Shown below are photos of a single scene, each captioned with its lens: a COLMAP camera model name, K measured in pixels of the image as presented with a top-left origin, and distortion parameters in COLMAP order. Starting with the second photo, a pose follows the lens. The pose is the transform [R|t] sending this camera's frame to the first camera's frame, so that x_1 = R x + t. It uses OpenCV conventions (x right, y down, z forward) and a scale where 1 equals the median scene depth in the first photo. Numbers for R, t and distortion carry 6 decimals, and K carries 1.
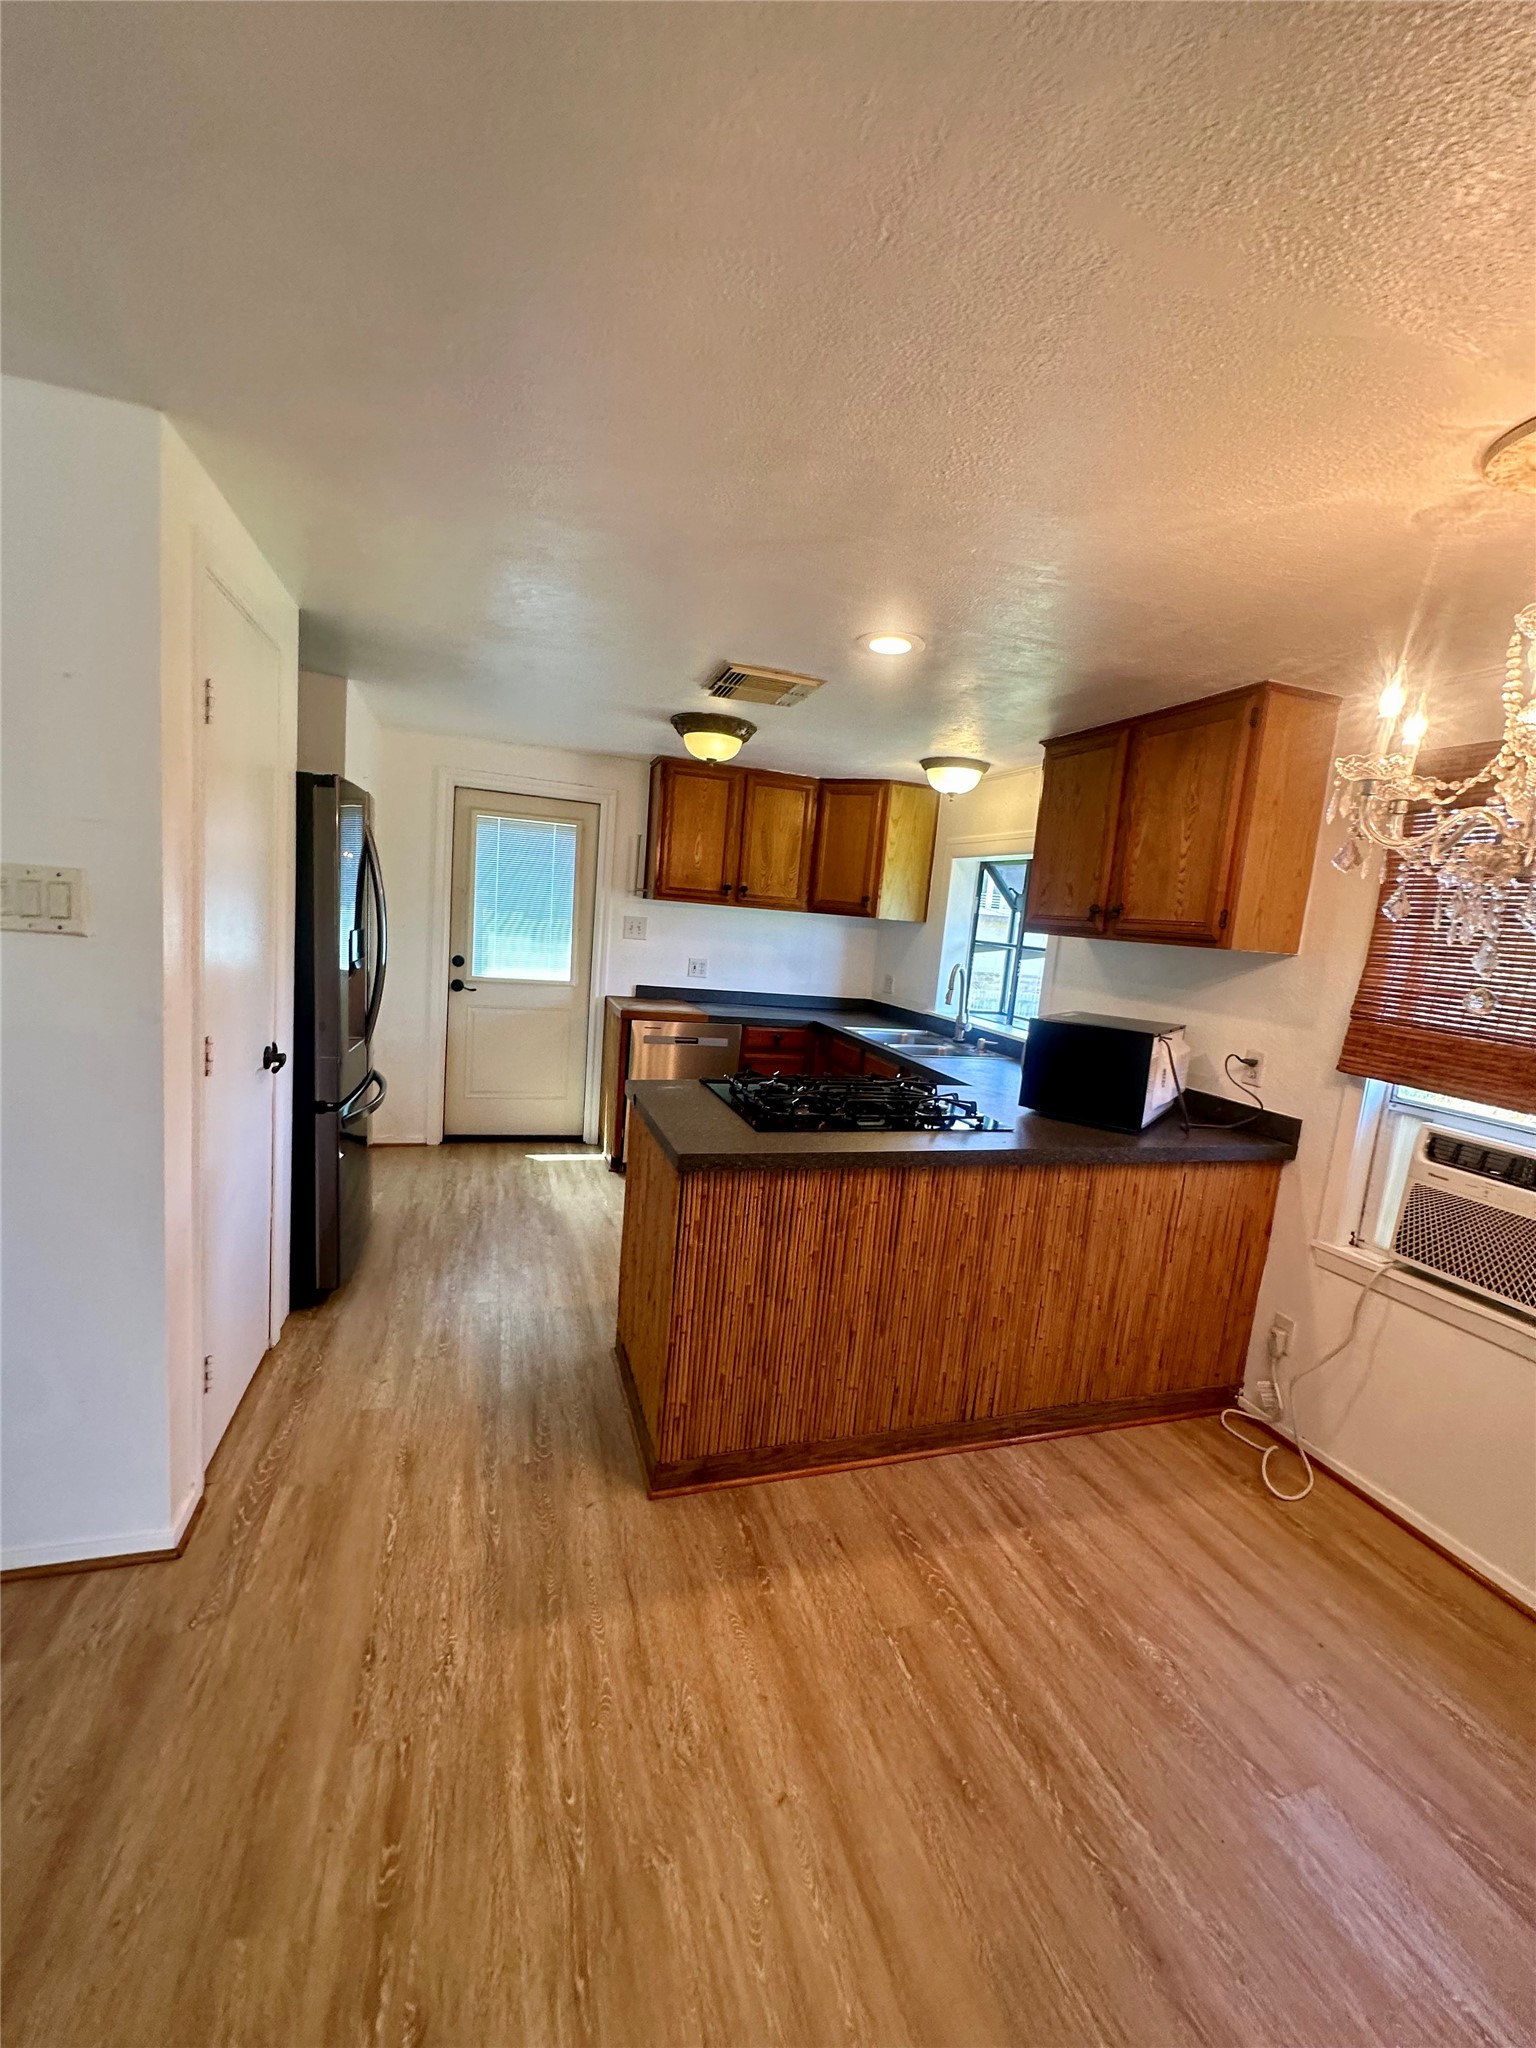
lens RADIAL K [[815.6, 0, 770.2], [0, 815.6, 1025.0], [0, 0, 1]] dist [-0.005833, 0.002228]
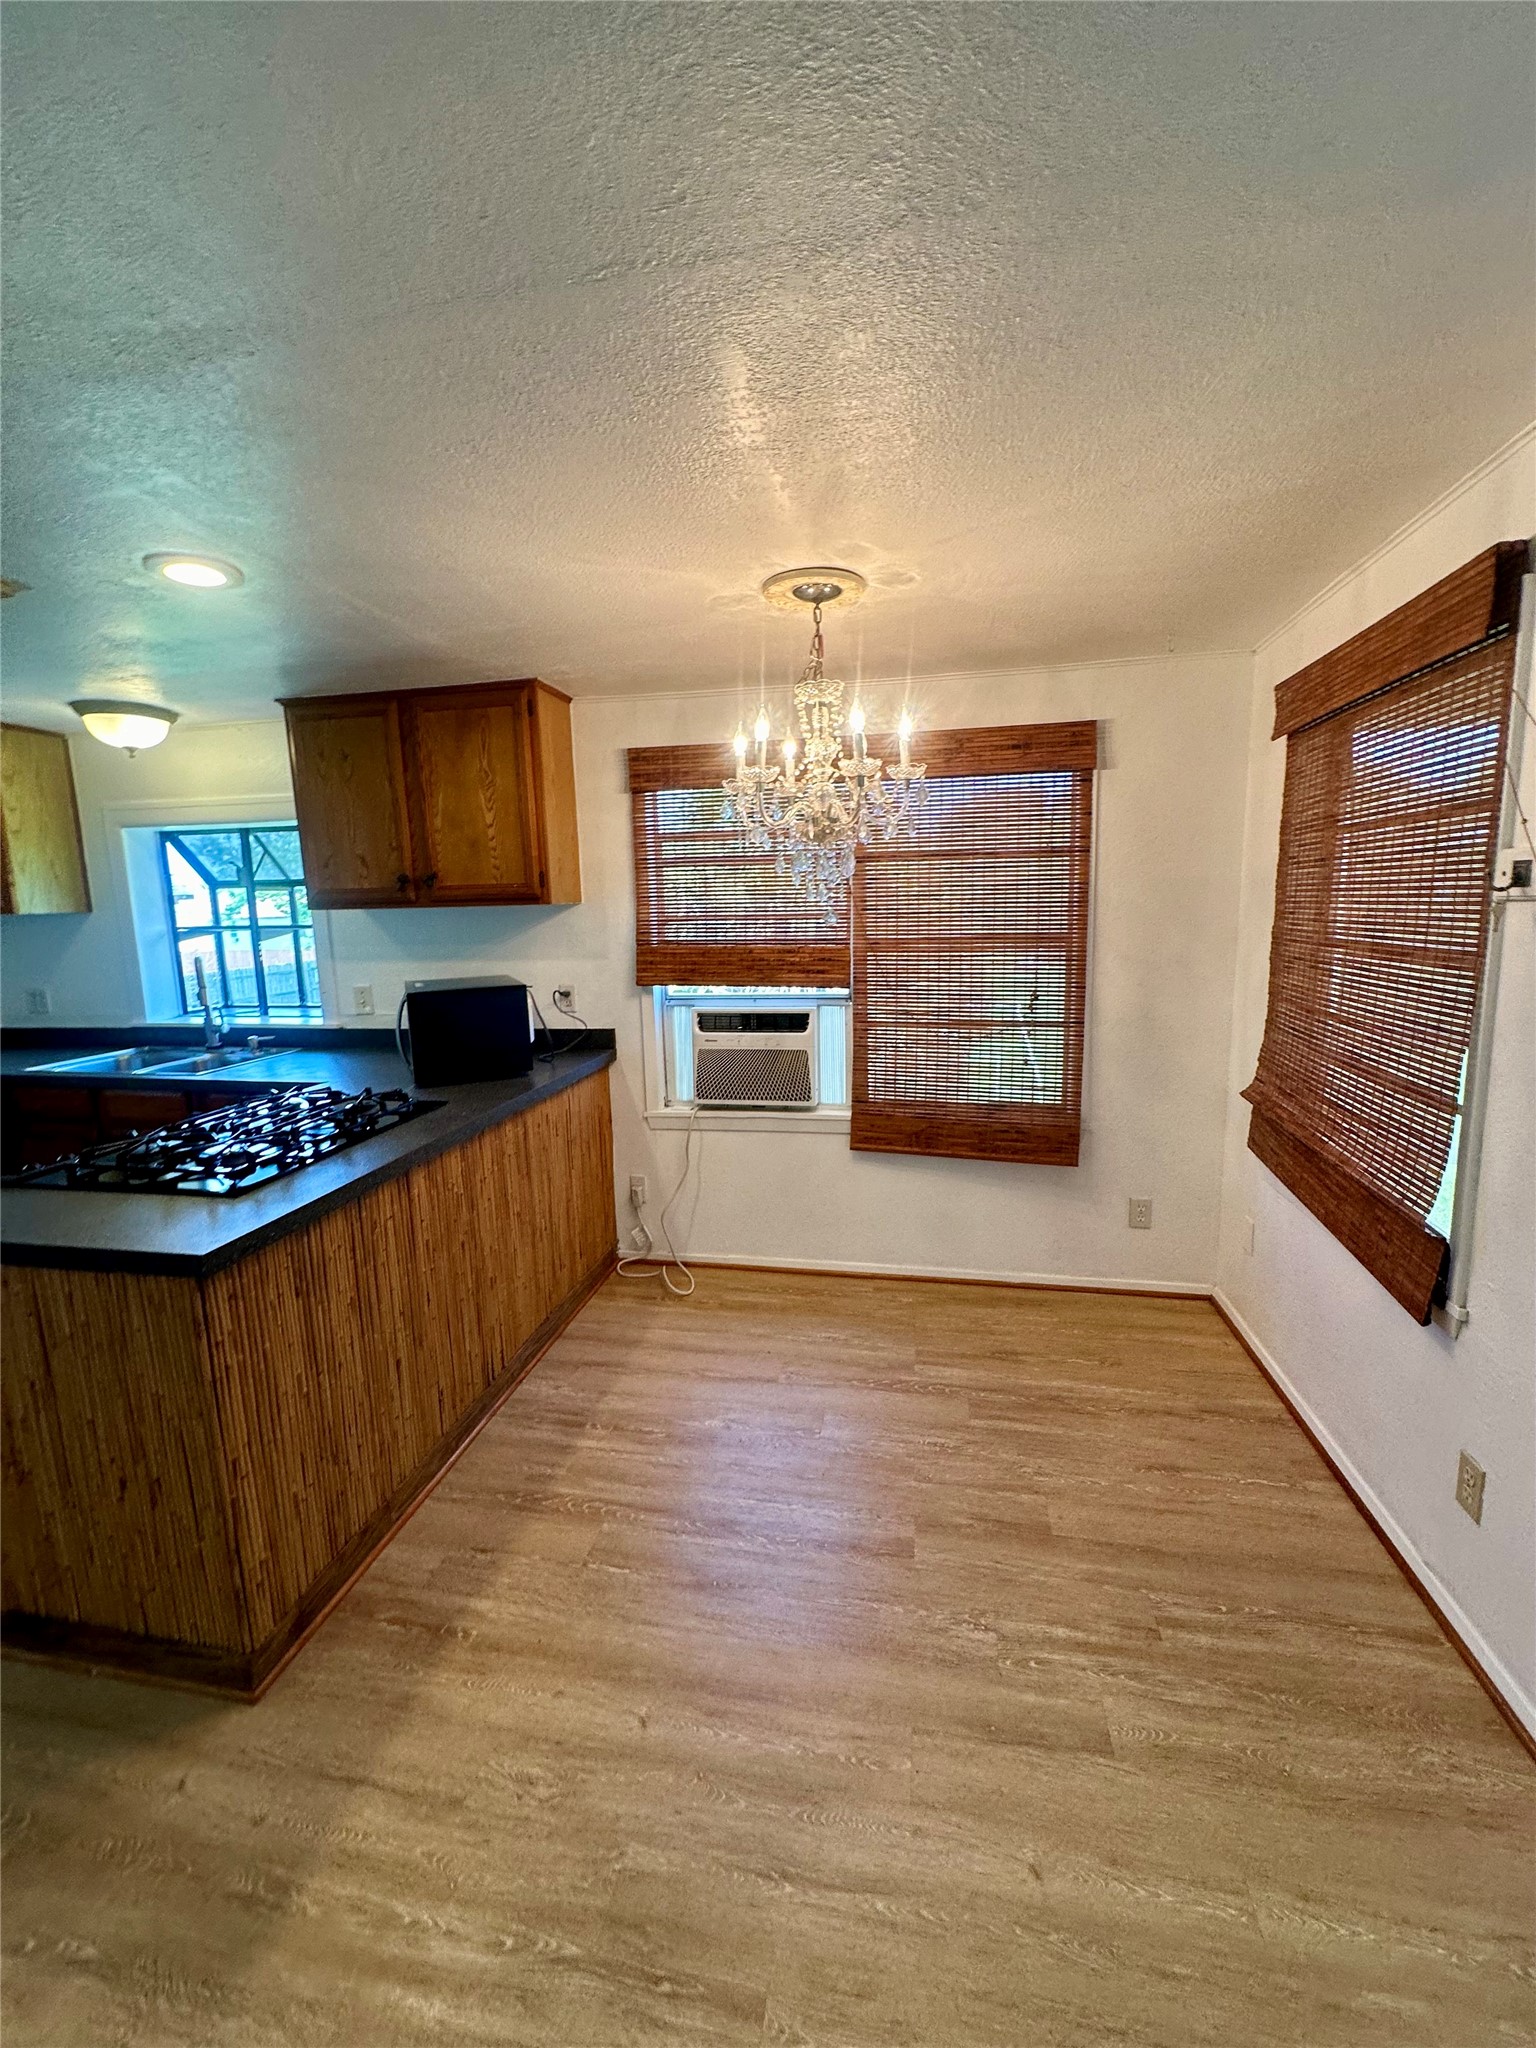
lens RADIAL K [[815.6, 0, 767.7], [0, 815.6, 1024.6], [0, 0, 1]] dist [-0.005833, 0.002228]
pose [[0.484108, -0.229942, 0.844255, -0.336468], [0.183726, 0.970057, 0.158854, -0.052722], [-0.855502, 0.078209, 0.511859, 0.125634]]
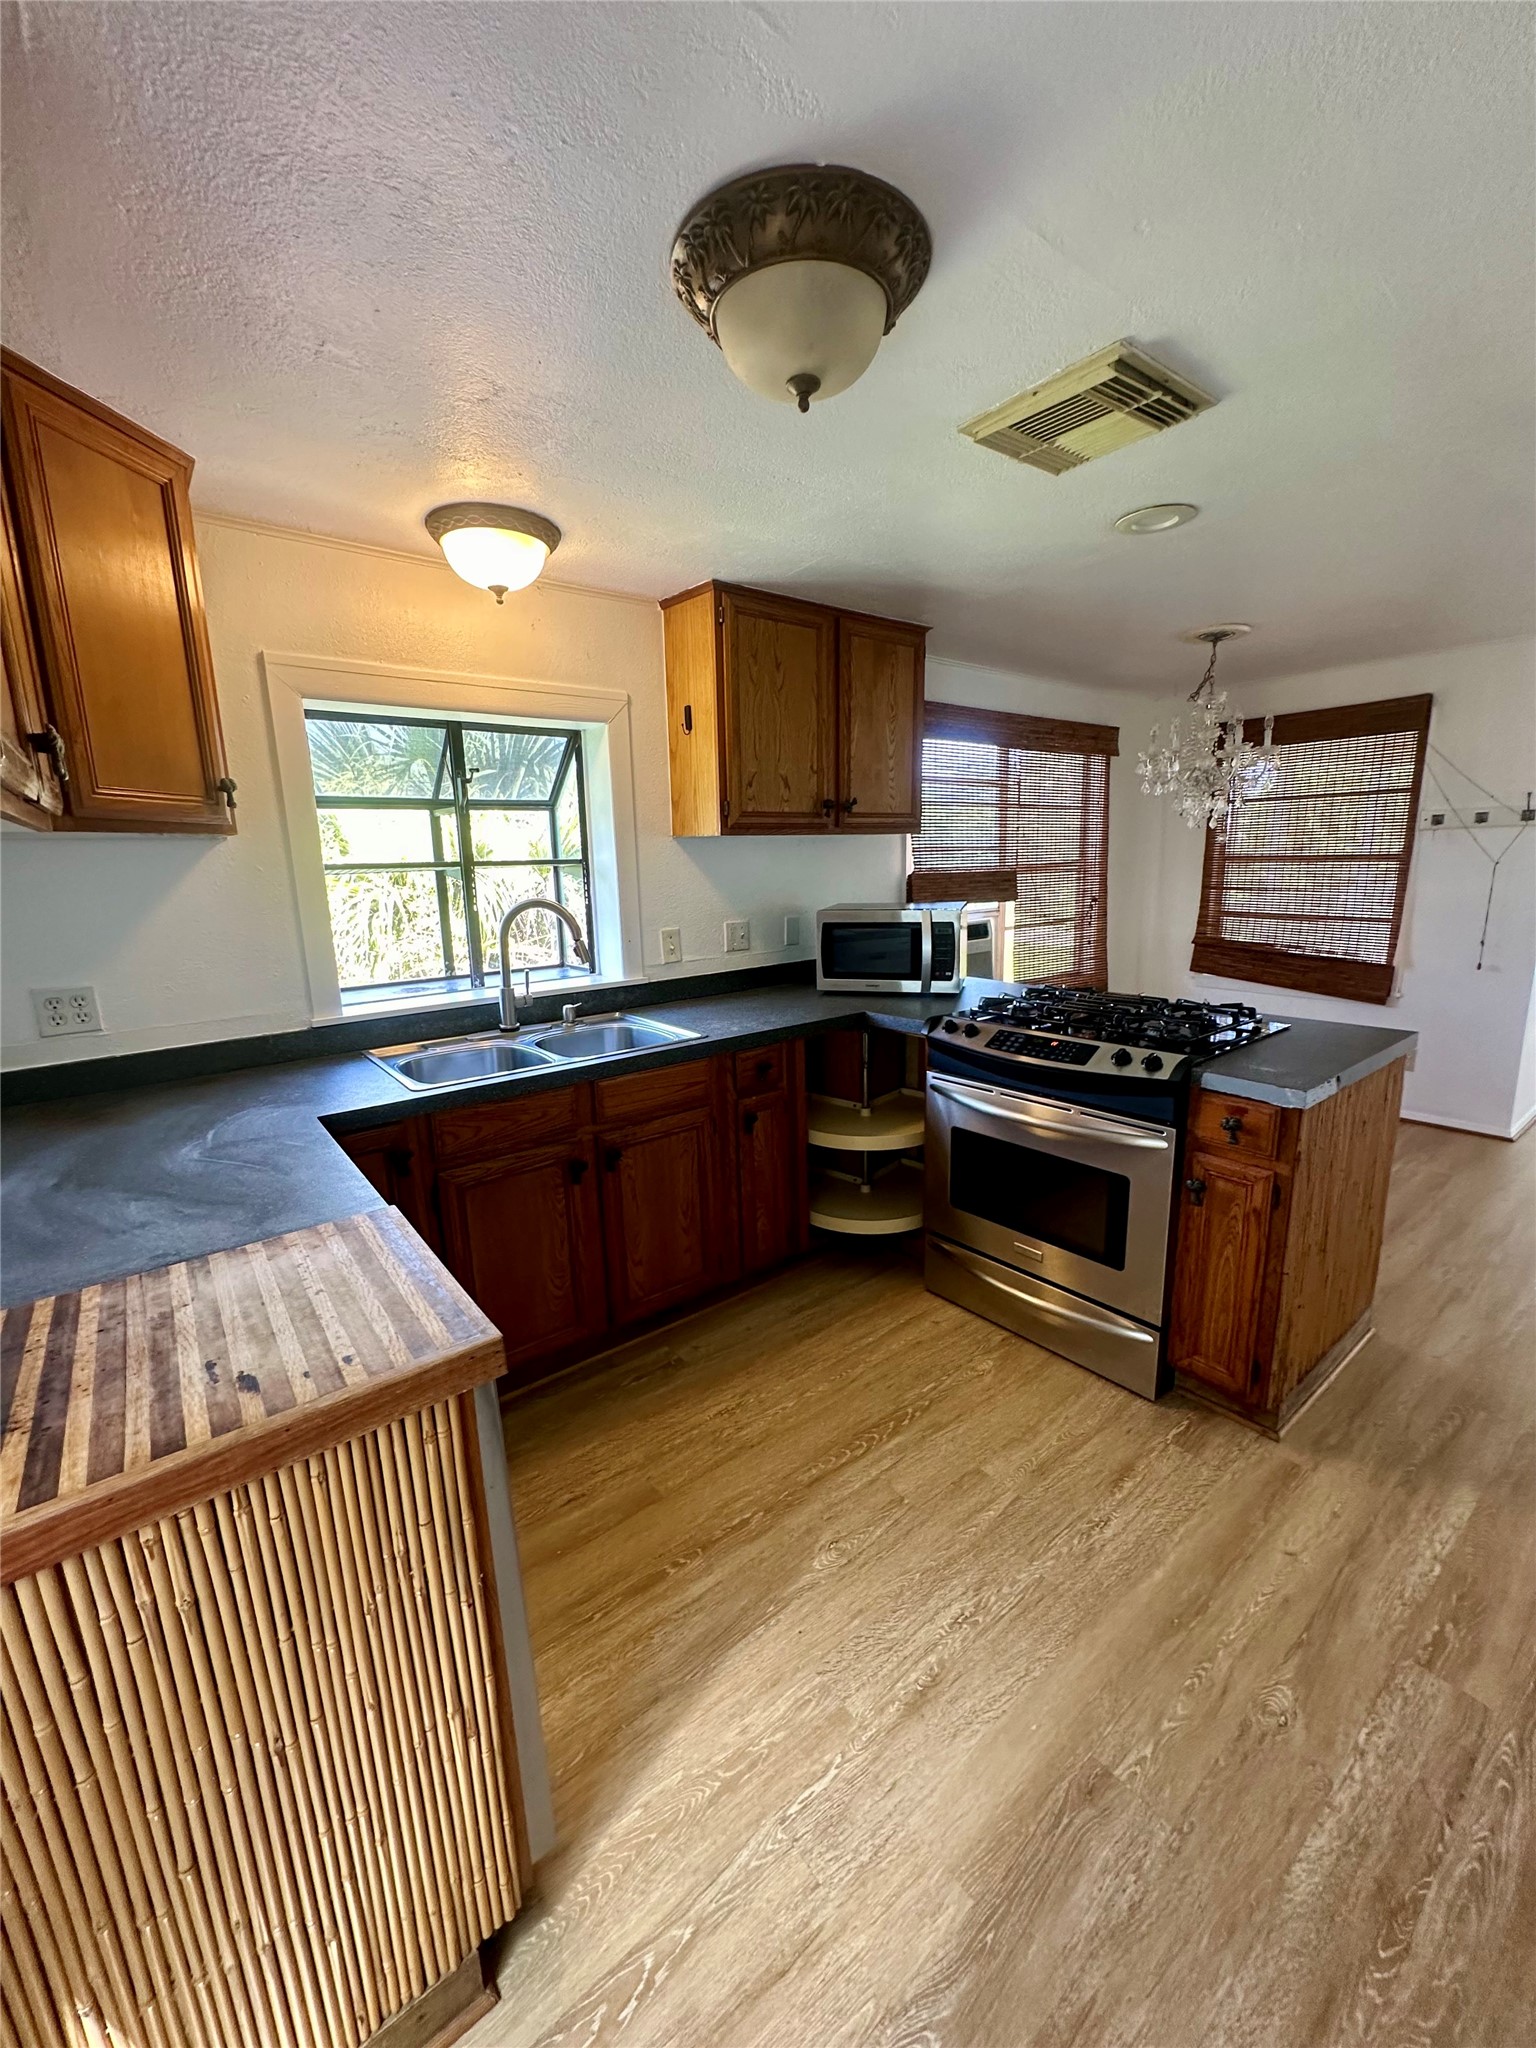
lens RADIAL K [[815.6, 0, 767.3], [0, 815.6, 1025.4], [0, 0, 1]] dist [-0.005833, 0.002228]
pose [[-0.338206, -0.271724, 0.900990, -0.647020], [0.123747, 0.936253, 0.328810, -0.268700], [-0.932901, 0.222701, -0.283021, 1.682153]]
